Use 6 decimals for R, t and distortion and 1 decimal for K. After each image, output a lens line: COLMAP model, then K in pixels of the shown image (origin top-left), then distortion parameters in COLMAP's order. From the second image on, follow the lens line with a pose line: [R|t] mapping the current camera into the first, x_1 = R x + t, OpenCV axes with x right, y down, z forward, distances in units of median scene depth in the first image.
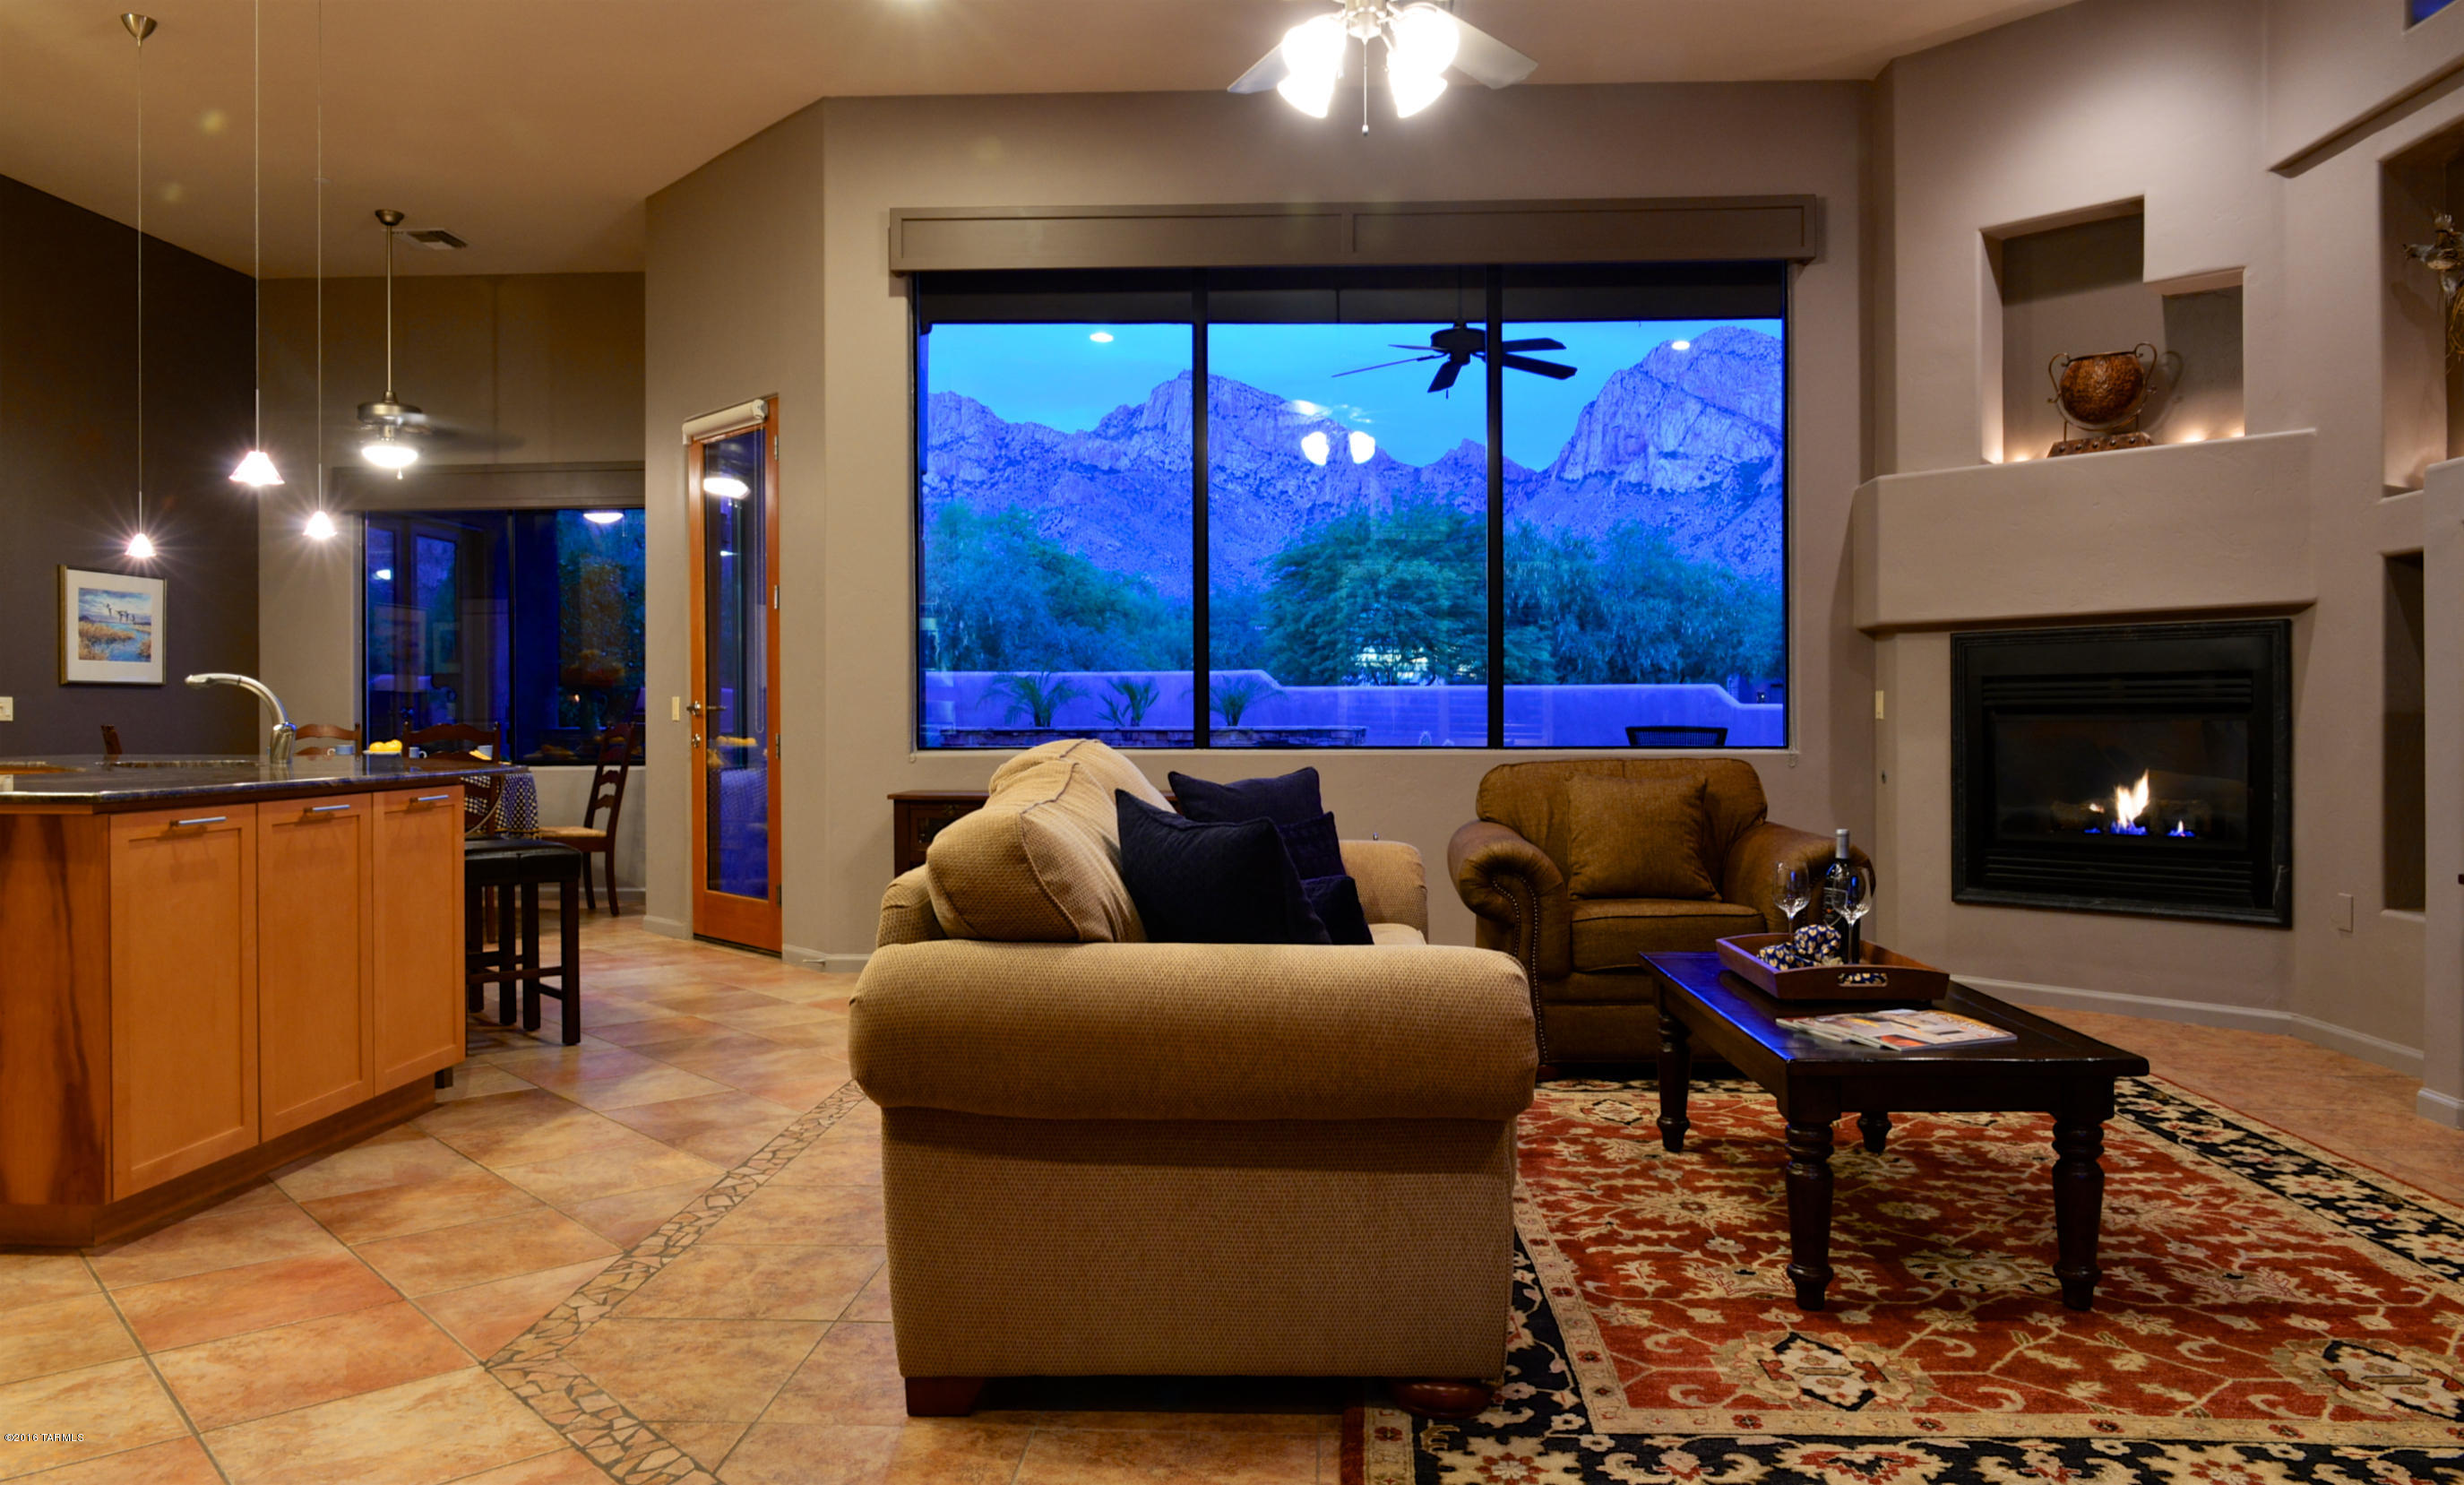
lens RADIAL K [[1682.4, 0, 1245.0], [0, 1682.4, 728.1], [0, 0, 1]] dist [-0.009753, -0.007078]
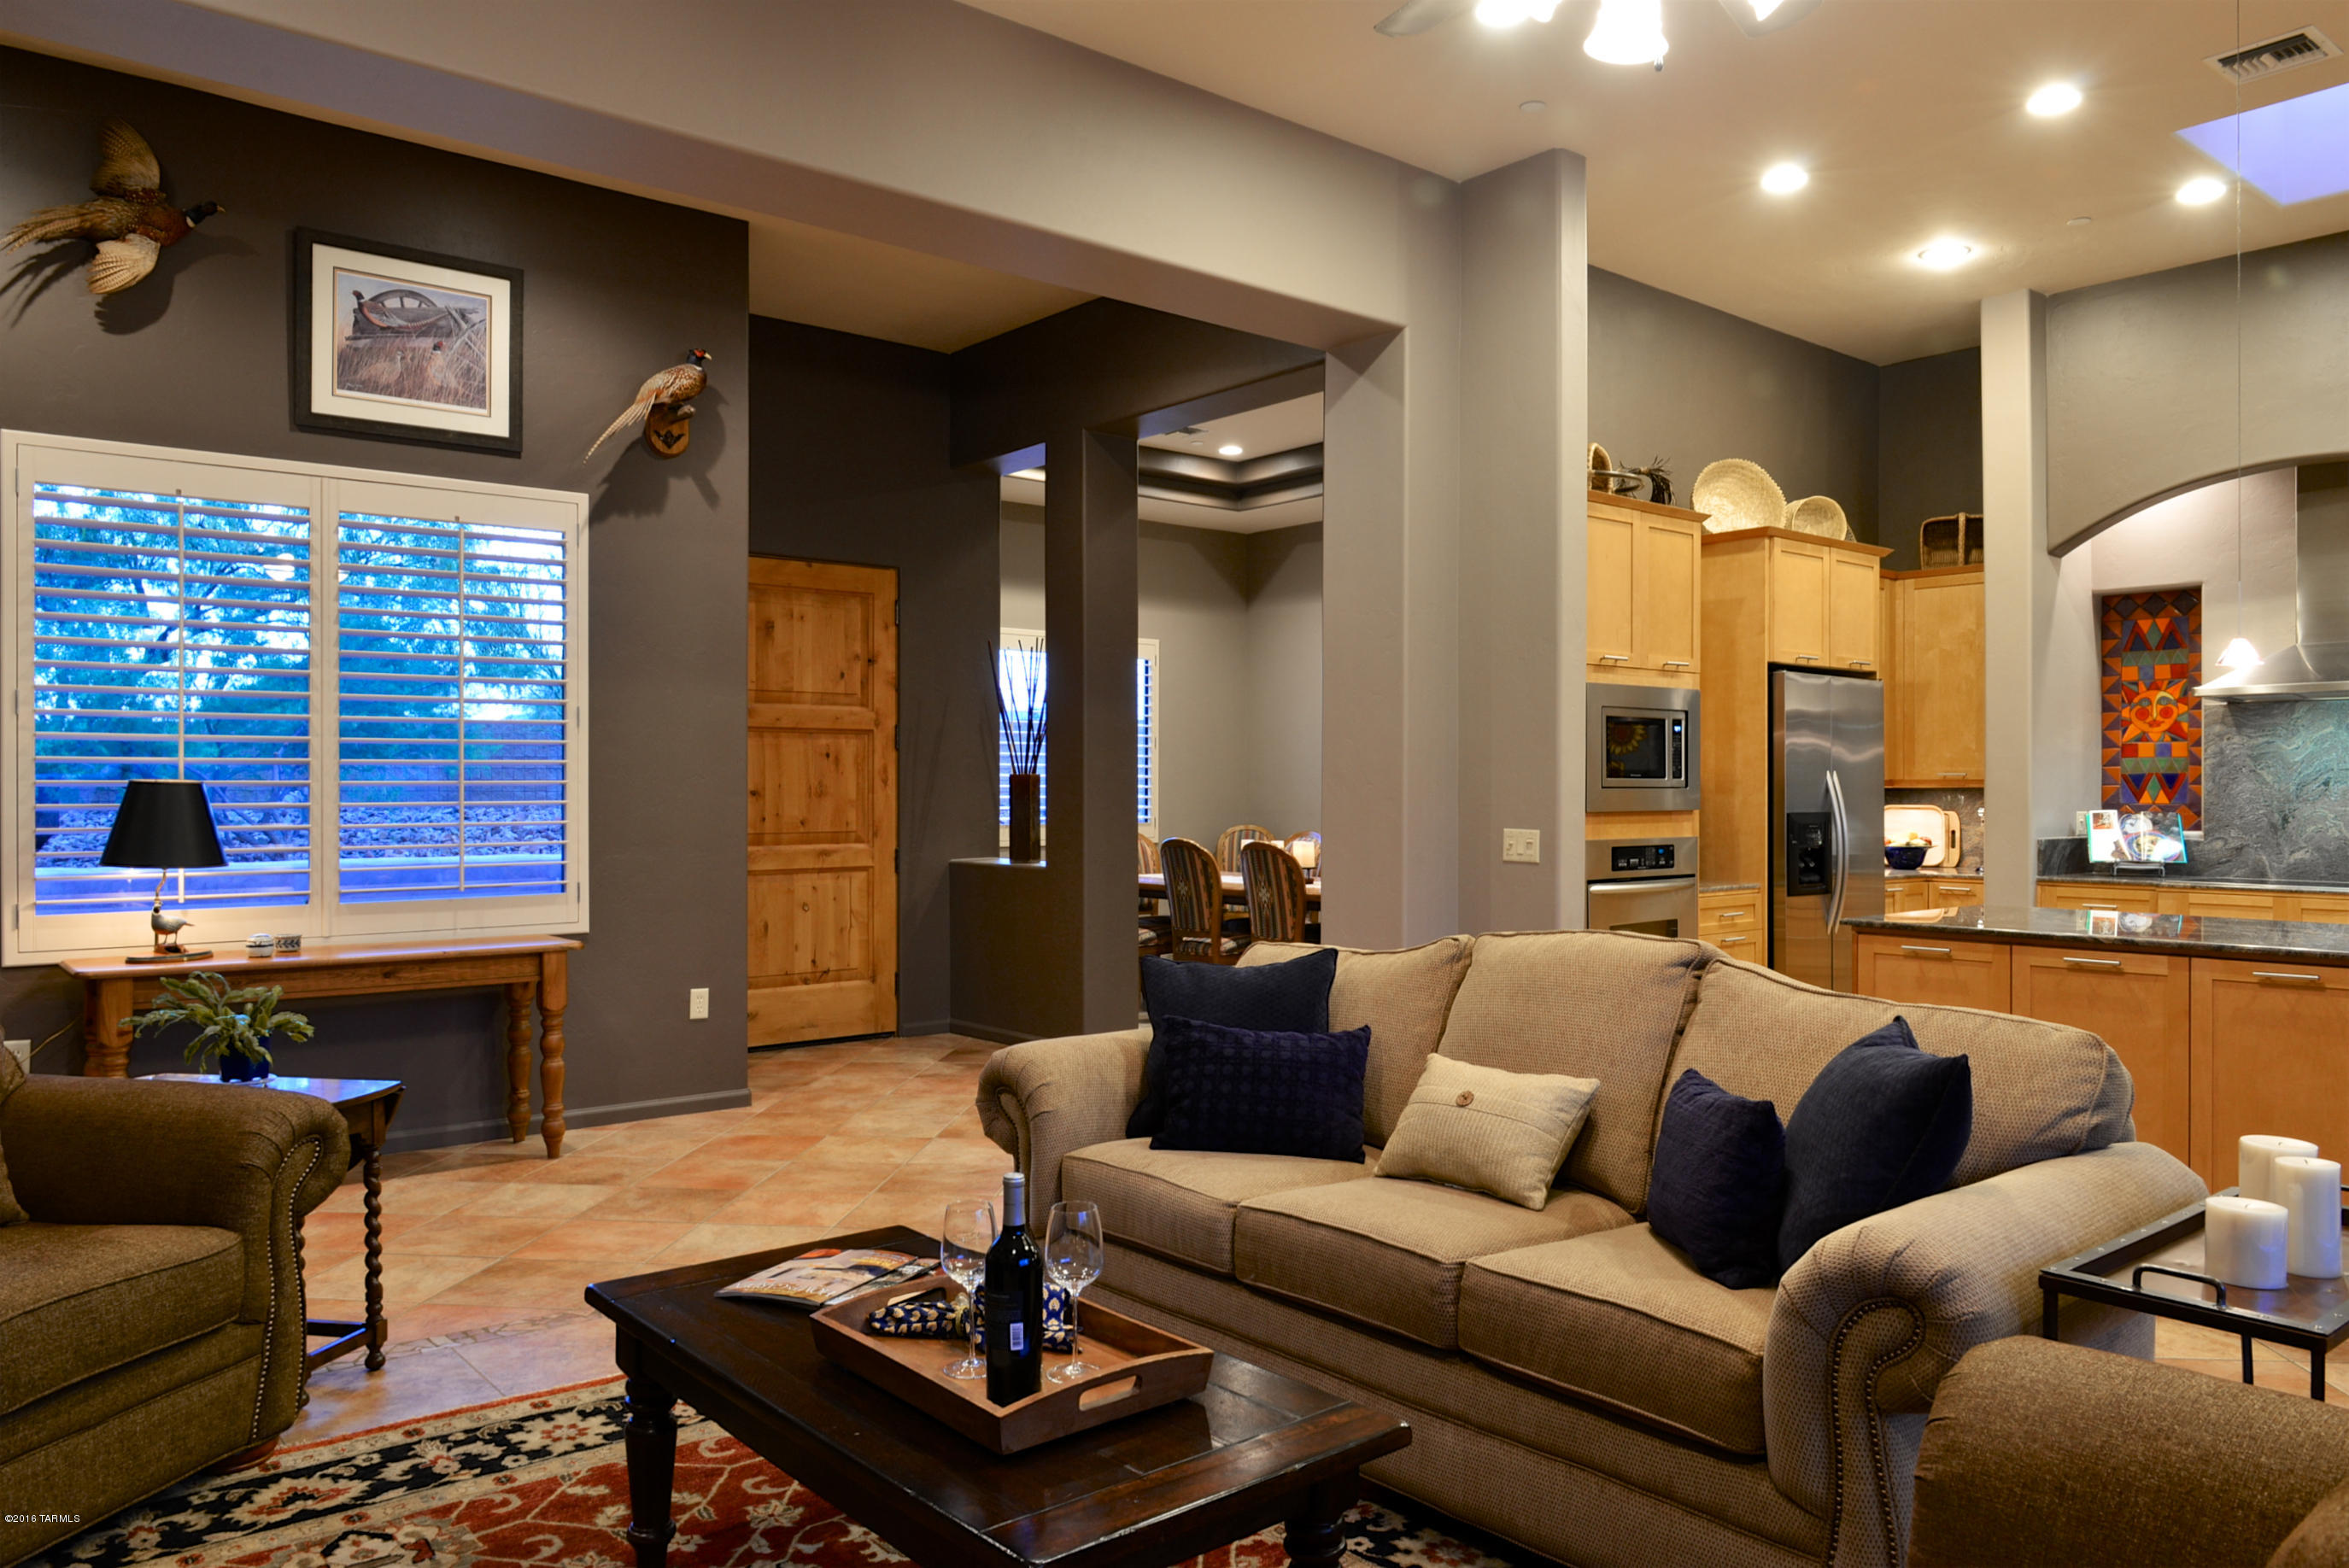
lens RADIAL K [[1635.3, 0, 1191.1], [0, 1635.3, 787.9], [0, 0, 1]] dist [-0.007575, -0.015752]
pose [[-0.734374, -0.000251, -0.678745, 0.473235], [-0.006063, 0.999962, 0.006190, -0.052741], [0.678718, 0.008661, -0.734348, 0.989833]]
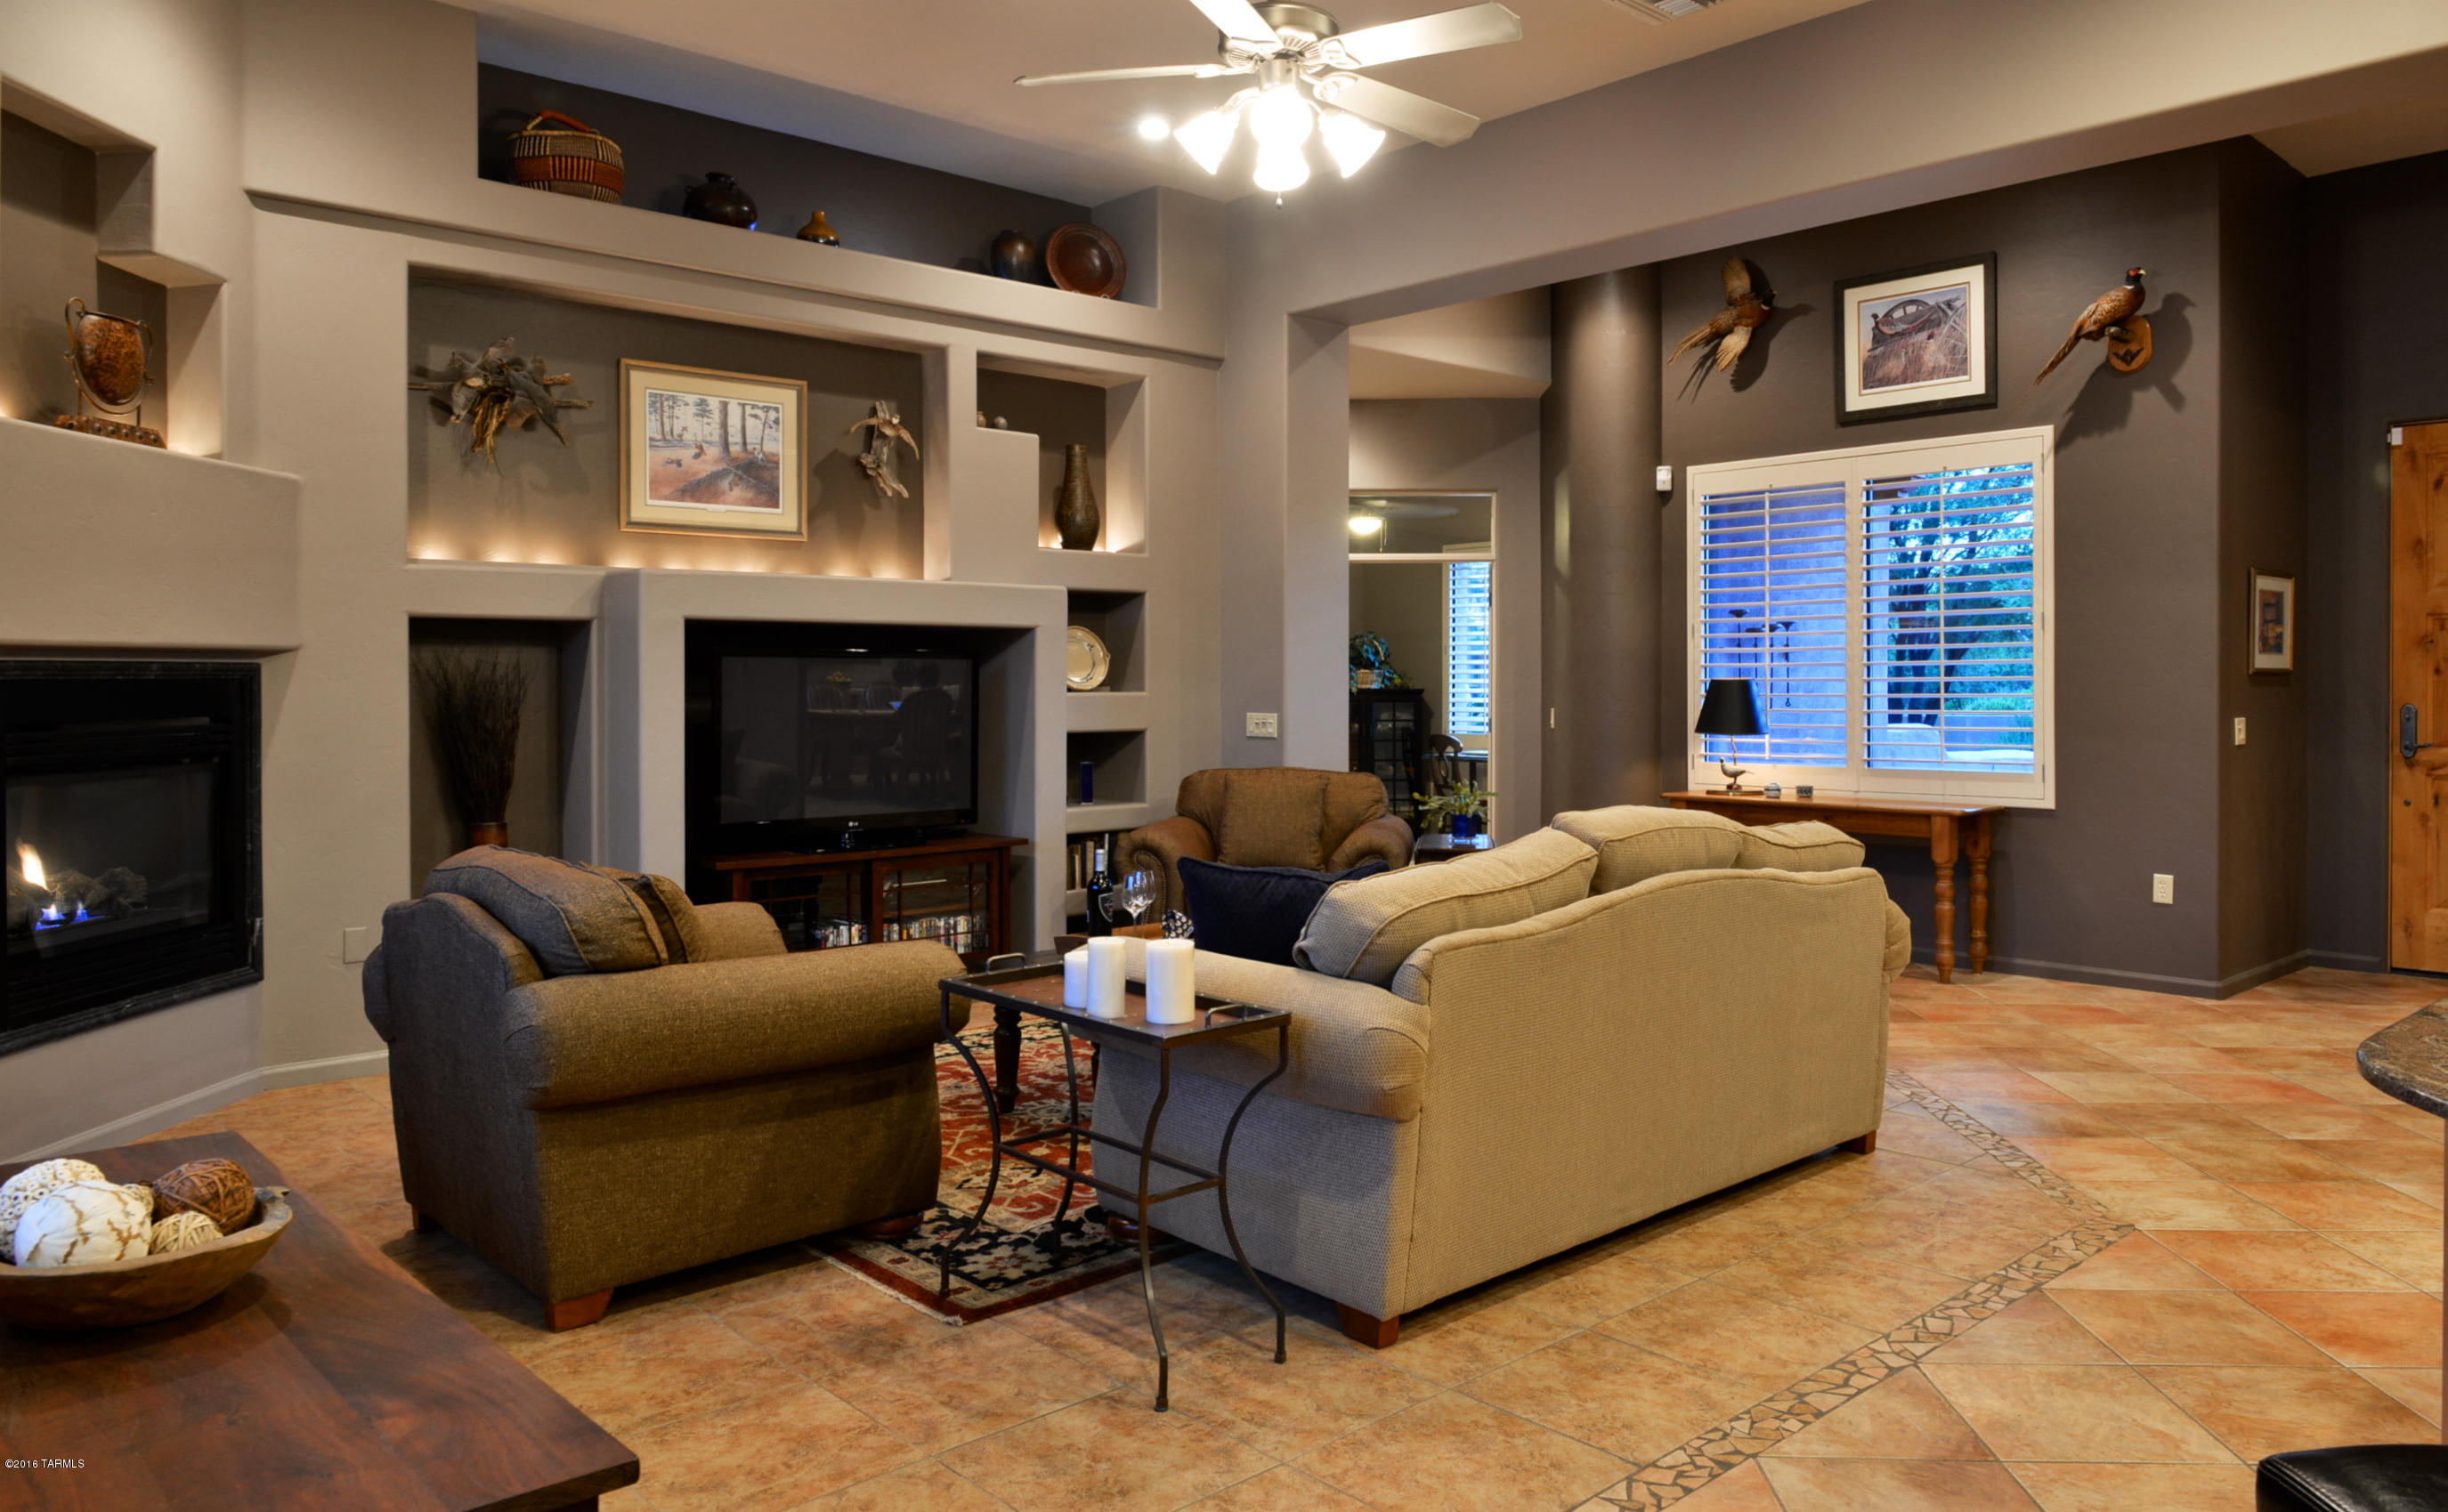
lens RADIAL K [[1676.4, 0, 1235.5], [0, 1676.4, 698.6], [0, 0, 1]] dist [-0.005303, -0.013596]
pose [[-0.709627, -0.004563, 0.704563, -0.453339], [0.007113, 0.999882, 0.013639, -0.052966], [-0.704541, 0.014690, -0.709511, 1.269946]]
